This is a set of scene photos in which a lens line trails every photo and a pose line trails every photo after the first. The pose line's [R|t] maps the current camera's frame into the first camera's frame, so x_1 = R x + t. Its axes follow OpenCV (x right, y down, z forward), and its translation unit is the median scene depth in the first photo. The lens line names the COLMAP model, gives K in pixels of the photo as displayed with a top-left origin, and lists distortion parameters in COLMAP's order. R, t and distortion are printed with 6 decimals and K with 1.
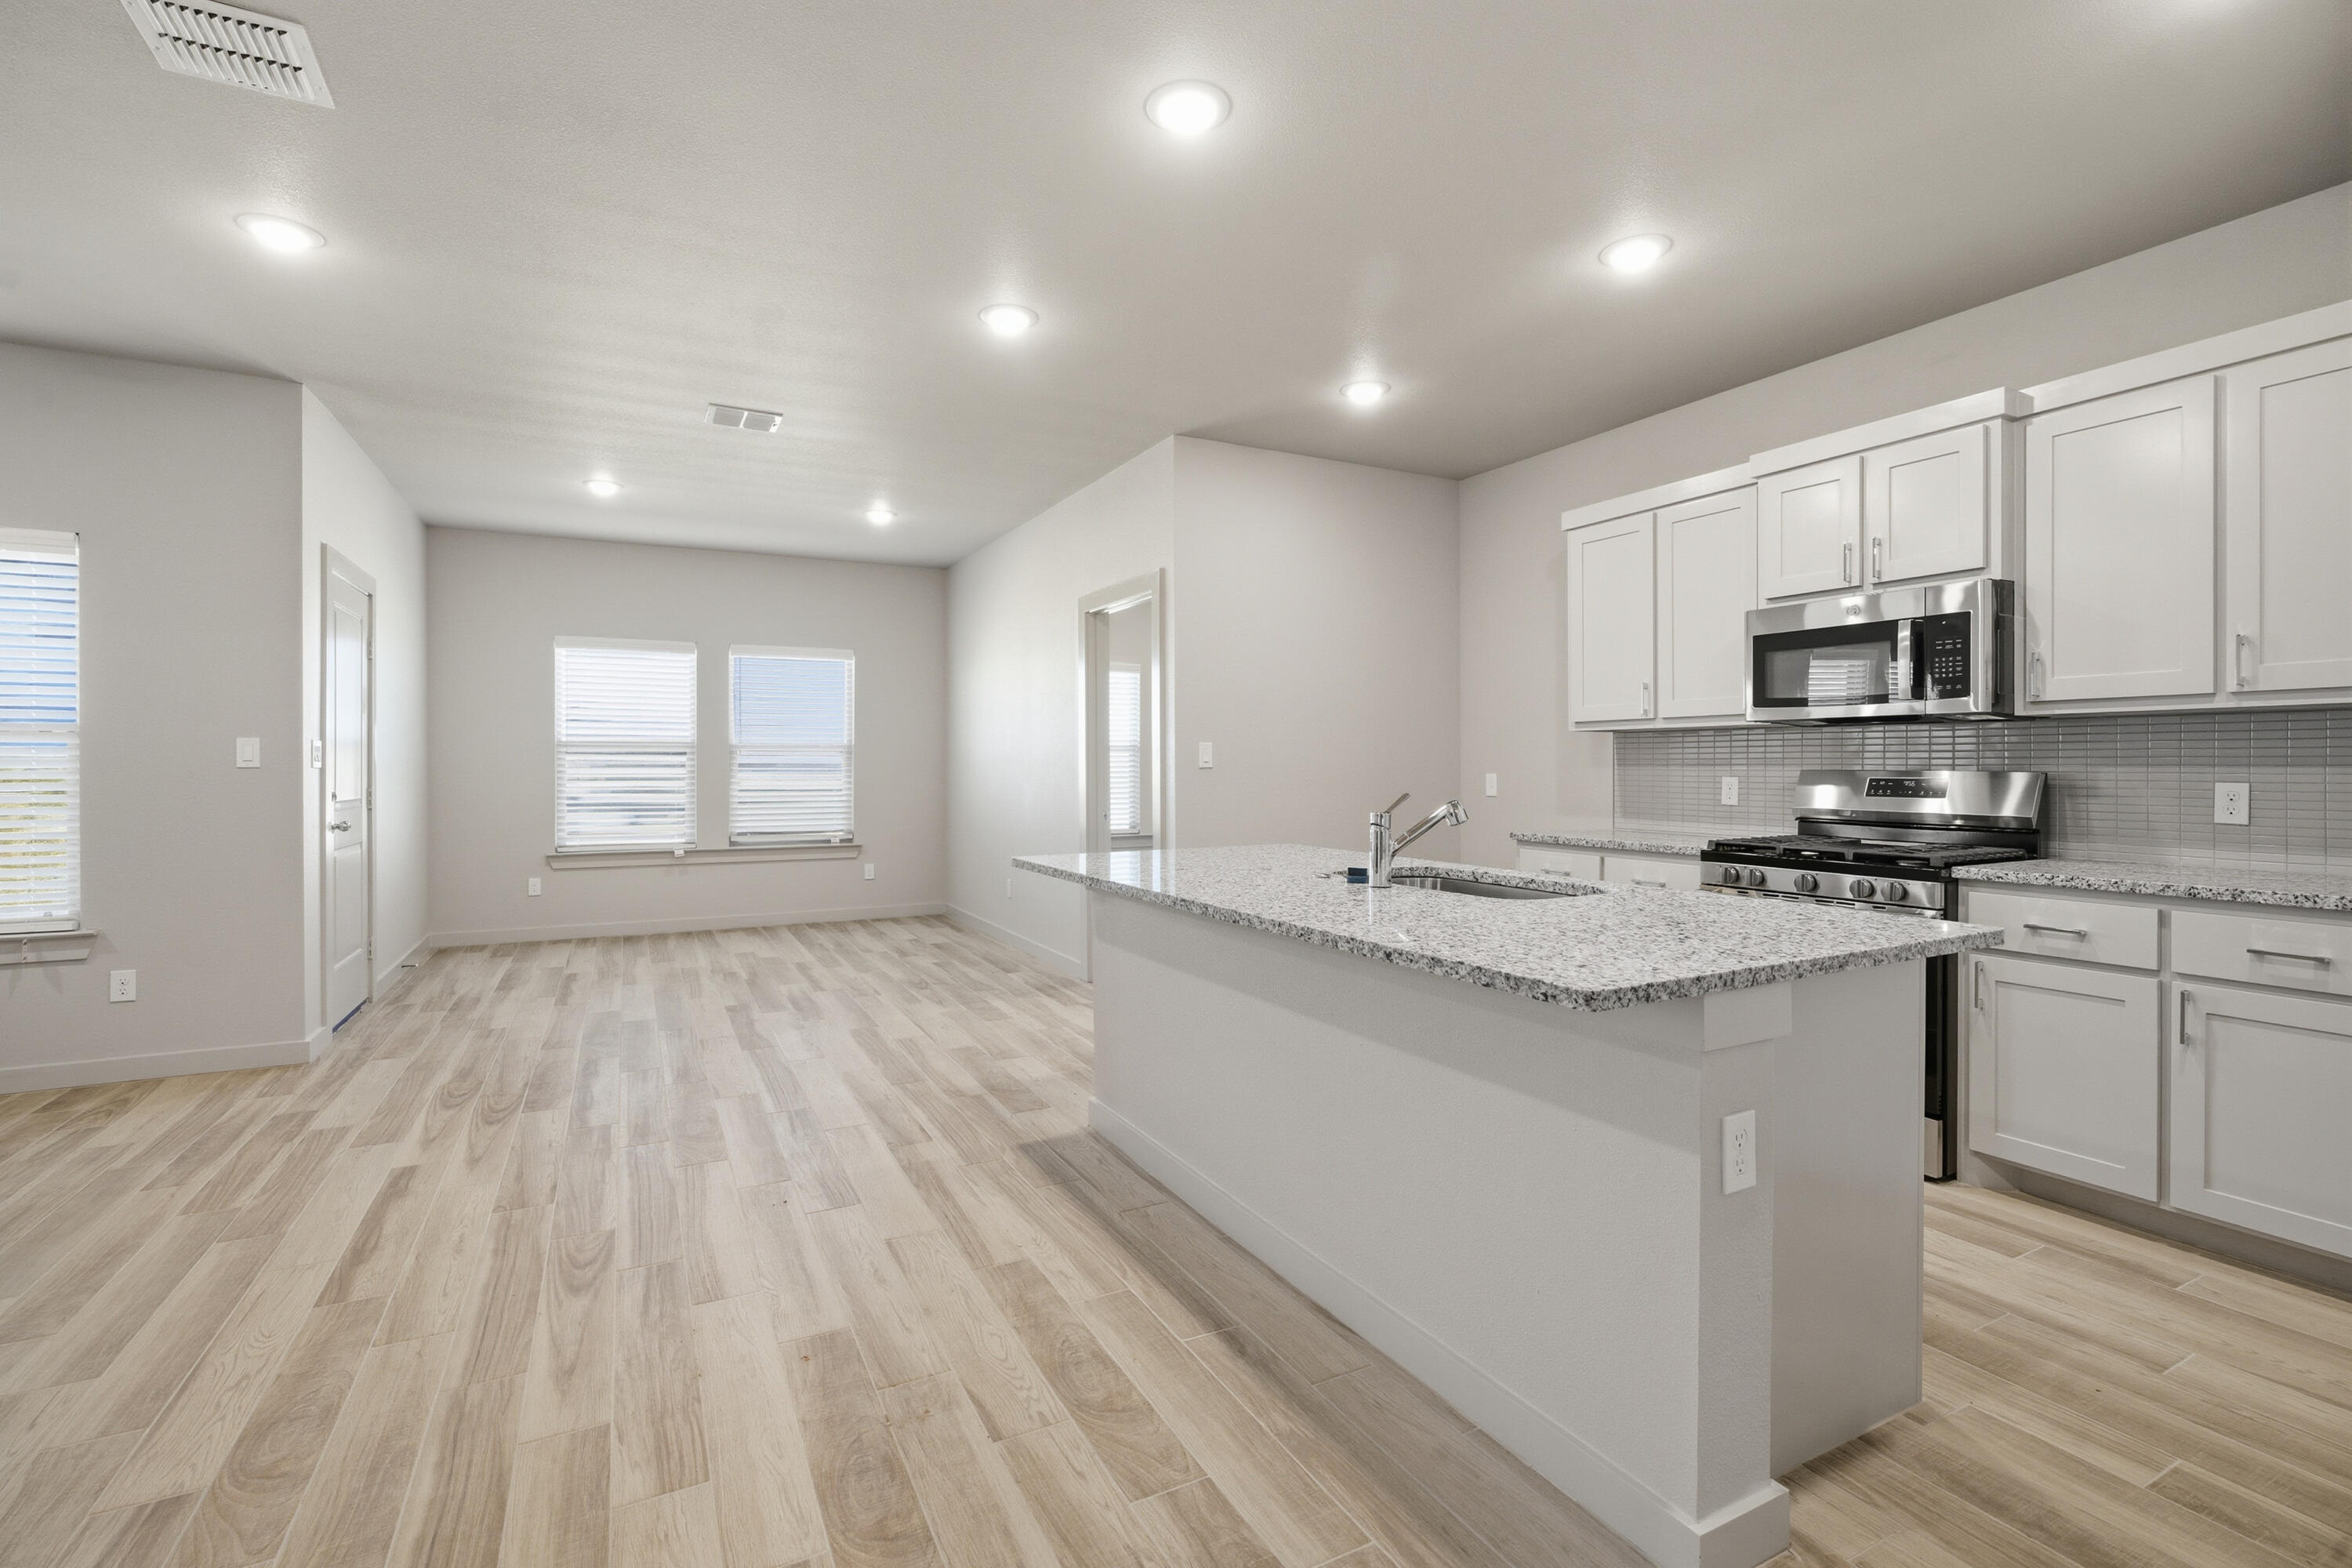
lens RADIAL K [[1065.9, 0, 1161.0], [0, 1065.9, 787.4], [0, 0, 1]] dist [-0.020871, 0.002631]
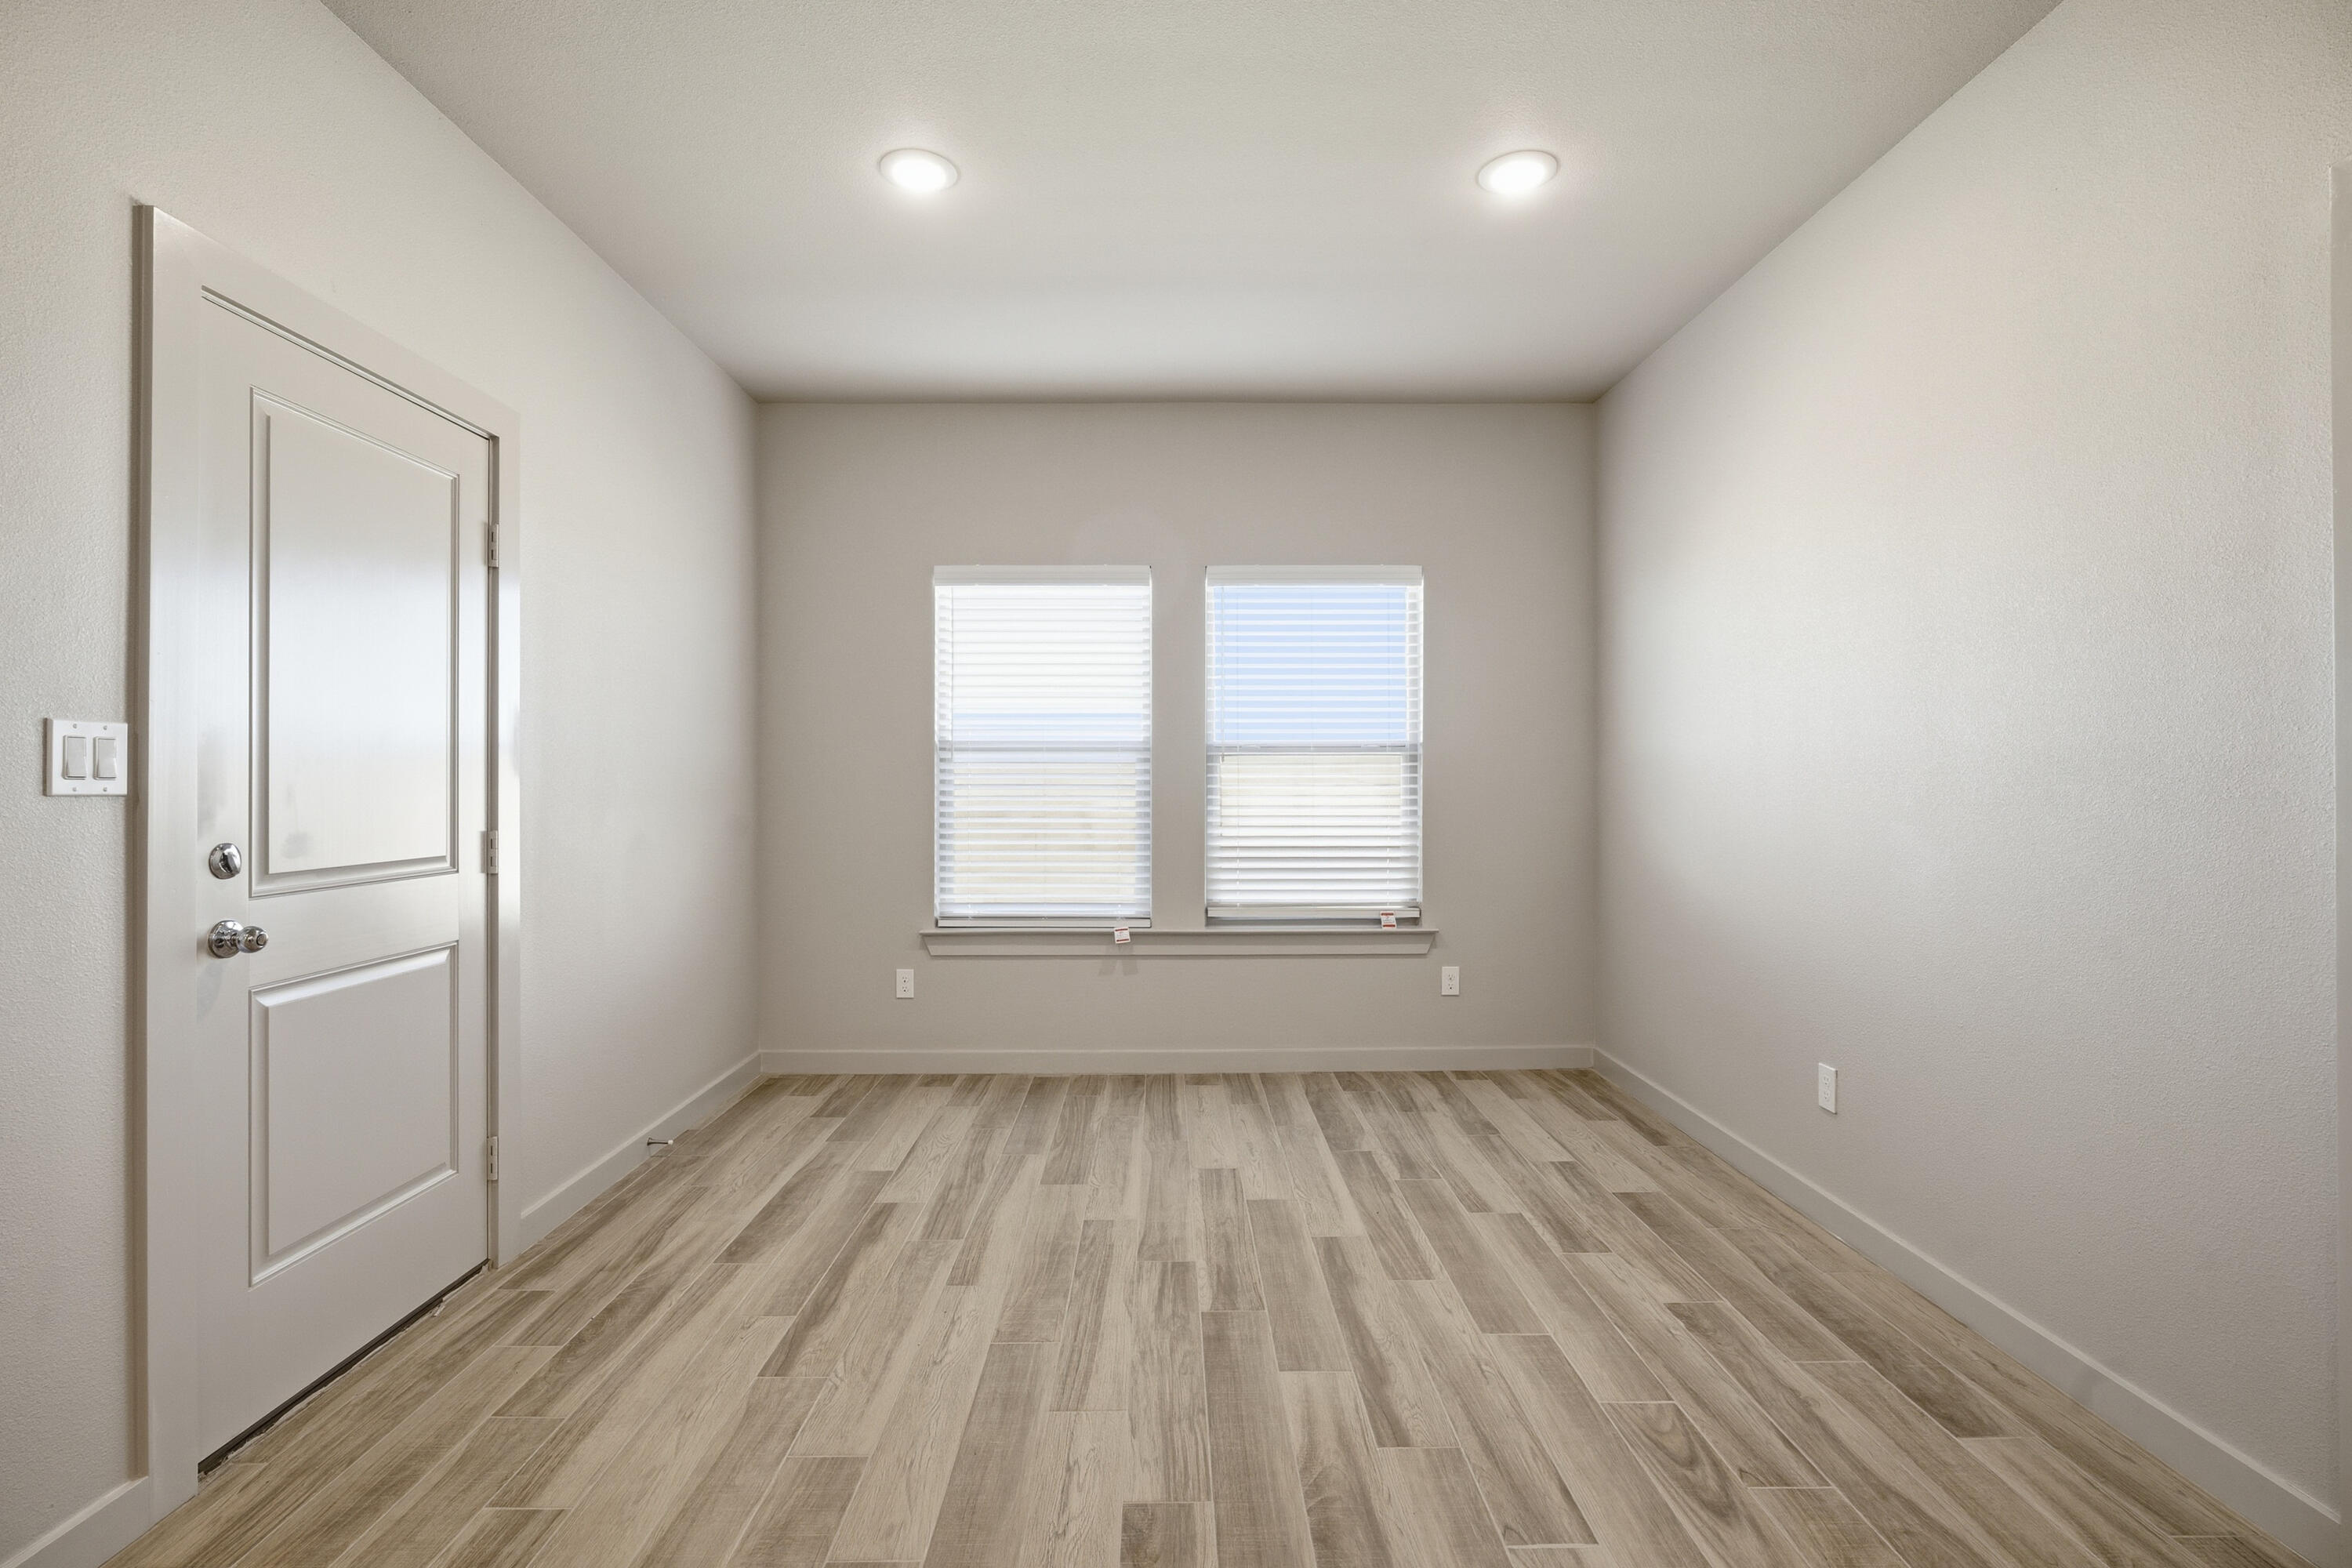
lens RADIAL K [[1065.9, 0, 1163.8], [0, 1065.9, 792.6], [0, 0, 1]] dist [-0.020871, 0.002631]
pose [[0.894921, 0.006651, -0.446174, -0.188161], [-0.009745, 0.999942, -0.004640, -0.013780], [0.446118, 0.008501, 0.894934, 0.521276]]
